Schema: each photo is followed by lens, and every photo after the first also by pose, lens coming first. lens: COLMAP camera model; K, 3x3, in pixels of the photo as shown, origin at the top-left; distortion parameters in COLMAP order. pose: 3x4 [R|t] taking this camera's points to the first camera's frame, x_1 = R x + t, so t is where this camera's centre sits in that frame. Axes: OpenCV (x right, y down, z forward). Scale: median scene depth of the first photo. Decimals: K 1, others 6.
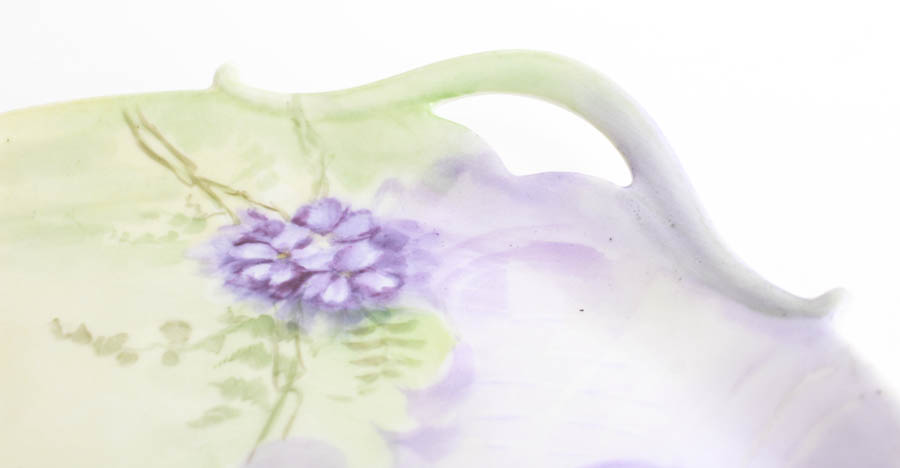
lens RADIAL K [[1046.9, 0, 448.6], [0, 1046.9, 233.4], [0, 0, 1]] dist [-0.099139, 0.000000]
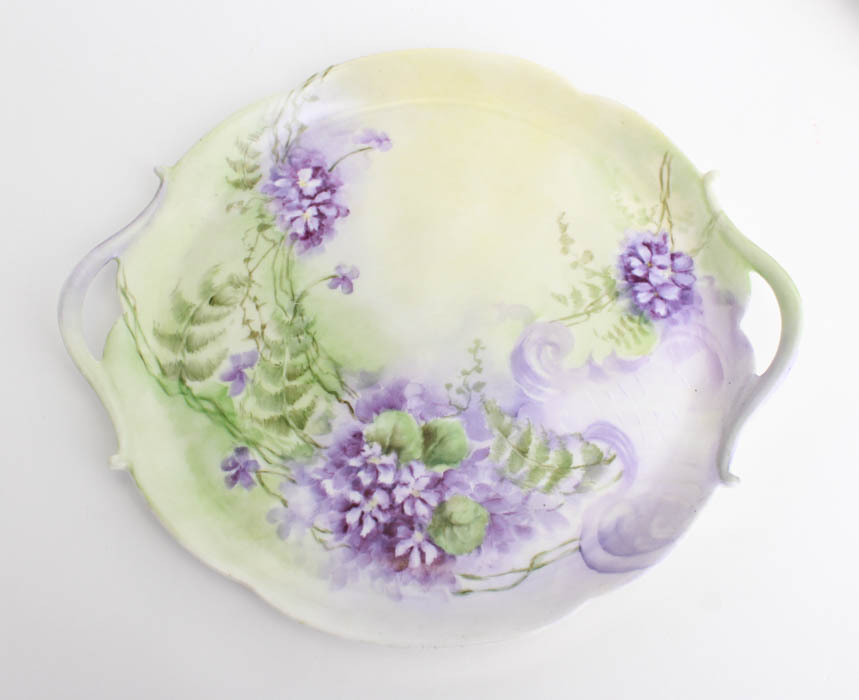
lens RADIAL K [[588.7, 0, 429.5], [0, 588.7, 351.0], [0, 0, 1]] dist [0.000042, 0.000203]
pose [[0.522083, 0.790447, -0.320348, 0.146619], [-0.558152, 0.600650, 0.572439, -0.335659], [0.644900, -0.120058, 0.754779, -0.269120]]
